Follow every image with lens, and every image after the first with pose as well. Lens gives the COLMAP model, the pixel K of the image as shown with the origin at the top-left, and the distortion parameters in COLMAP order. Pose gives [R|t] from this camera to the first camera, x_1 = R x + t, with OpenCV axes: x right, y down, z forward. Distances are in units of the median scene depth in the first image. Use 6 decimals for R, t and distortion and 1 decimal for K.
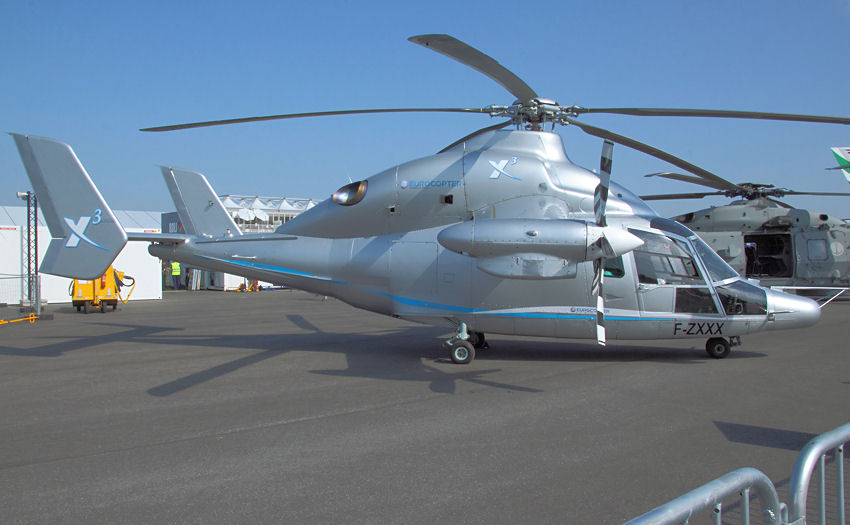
lens RADIAL K [[698.8, 0, 424.2], [0, 698.8, 259.8], [0, 0, 1]] dist [-0.000624, -0.000363]
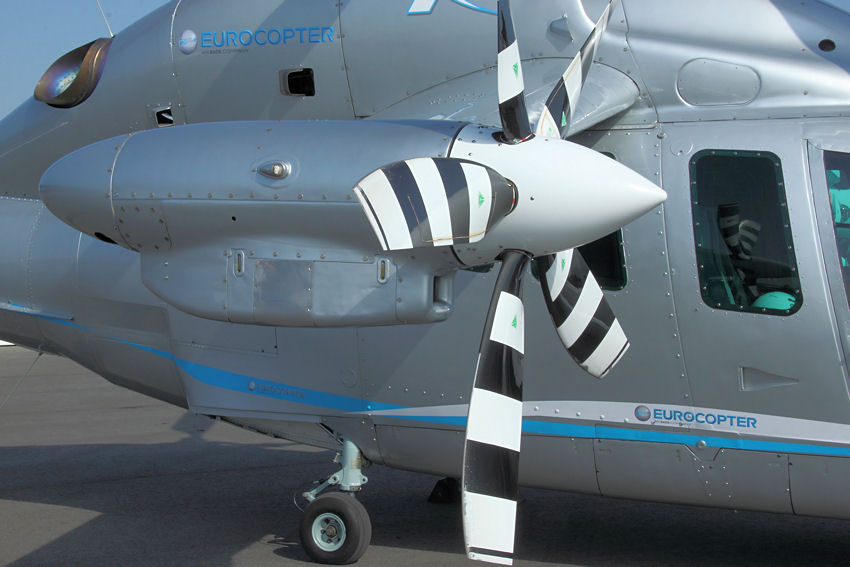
lens RADIAL K [[1480.4, 0, 425.5], [0, 1480.4, 287.3], [0, 0, 1]] dist [0.318760, 0.000000]
pose [[0.961803, 0.002665, -0.273731, 0.299579], [0.003545, 0.999747, 0.022191, -0.001606], [0.273721, -0.022314, 0.961550, 0.311552]]
